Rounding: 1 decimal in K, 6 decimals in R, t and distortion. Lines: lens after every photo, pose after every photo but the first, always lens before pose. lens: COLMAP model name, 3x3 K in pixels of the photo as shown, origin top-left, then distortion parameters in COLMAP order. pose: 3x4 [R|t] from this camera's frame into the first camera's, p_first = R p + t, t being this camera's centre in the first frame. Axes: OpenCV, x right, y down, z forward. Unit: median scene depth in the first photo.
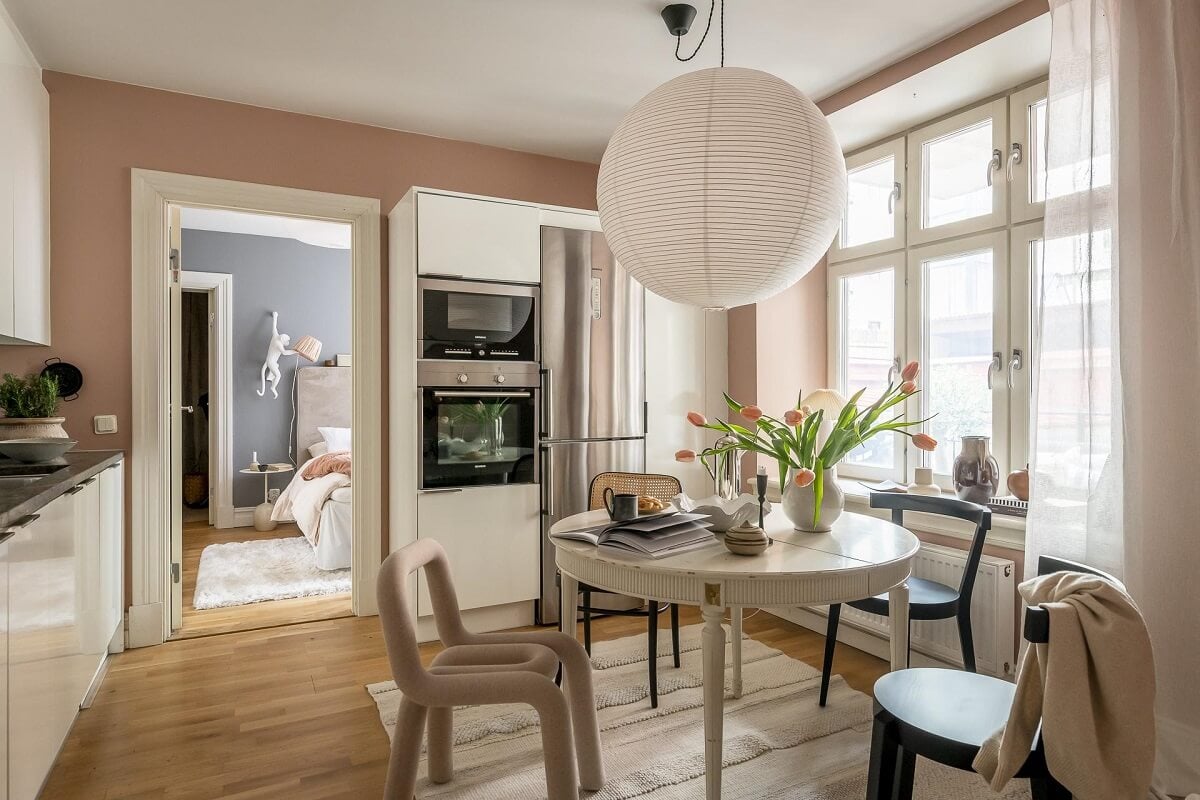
lens RADIAL K [[700.1, 0, 615.5], [0, 700.1, 394.4], [0, 0, 1]] dist [0.003469, -0.003168]
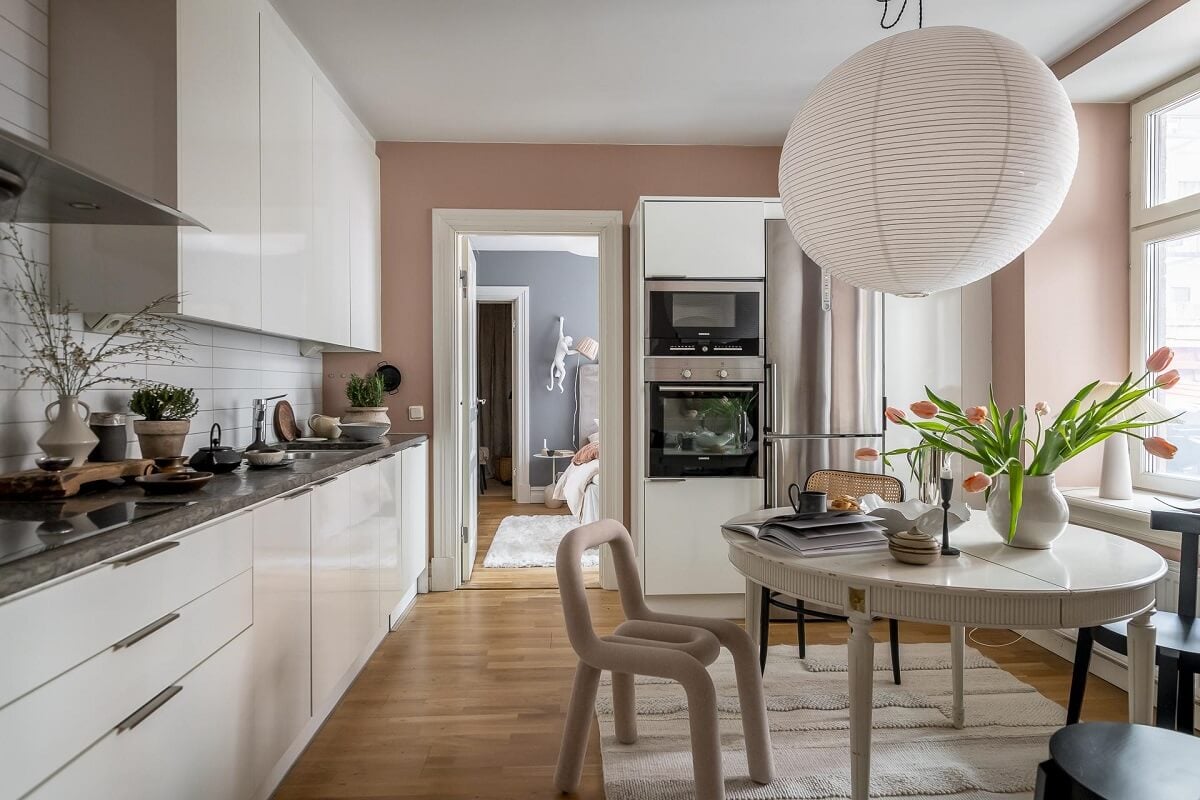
lens RADIAL K [[700.1, 0, 599.7], [0, 700.1, 394.1], [0, 0, 1]] dist [0.003469, -0.003168]
pose [[0.901578, 0.002031, -0.432612, 0.115240], [0.000941, 0.999977, 0.006655, 0.000416], [0.432616, -0.006408, 0.901555, -0.001369]]
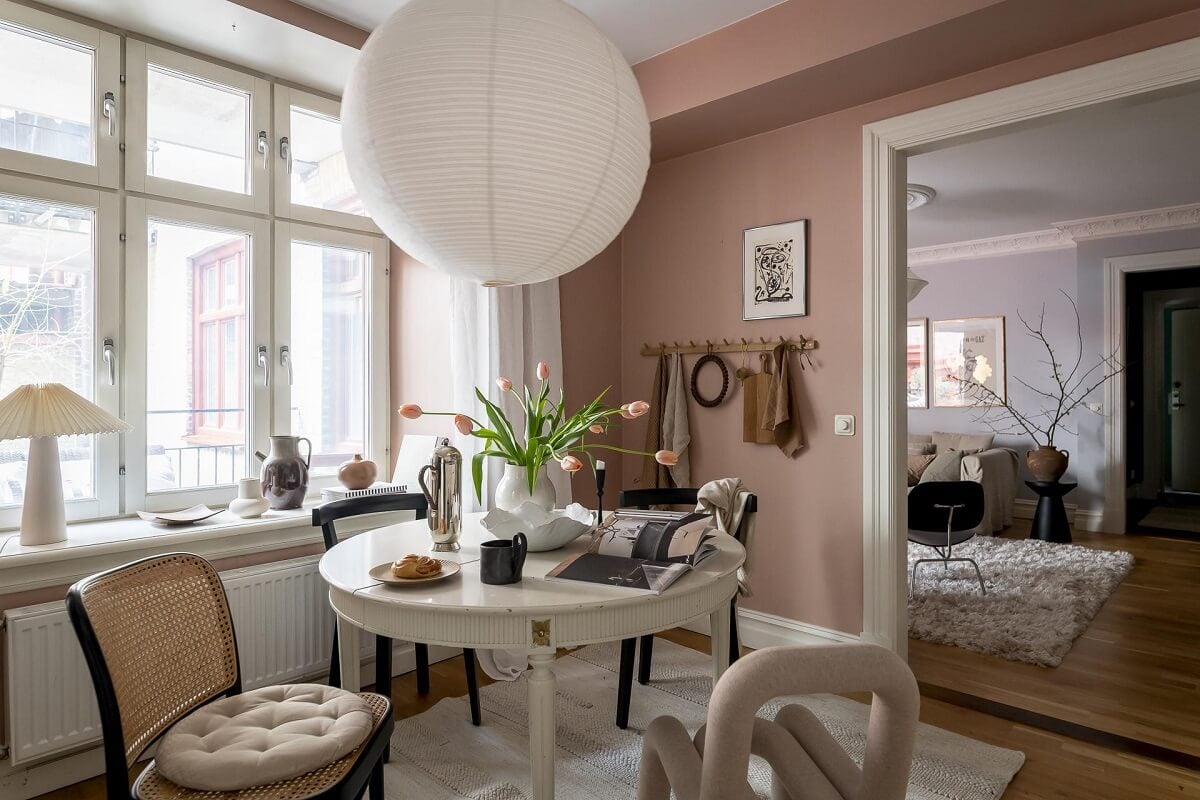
lens RADIAL K [[700.1, 0, 601.0], [0, 700.1, 393.3], [0, 0, 1]] dist [0.003469, -0.003168]
pose [[-0.333157, -0.005022, 0.942858, -2.474592], [0.001539, 0.999982, 0.005871, -0.012700], [-0.942870, 0.003407, -0.333143, 4.398655]]
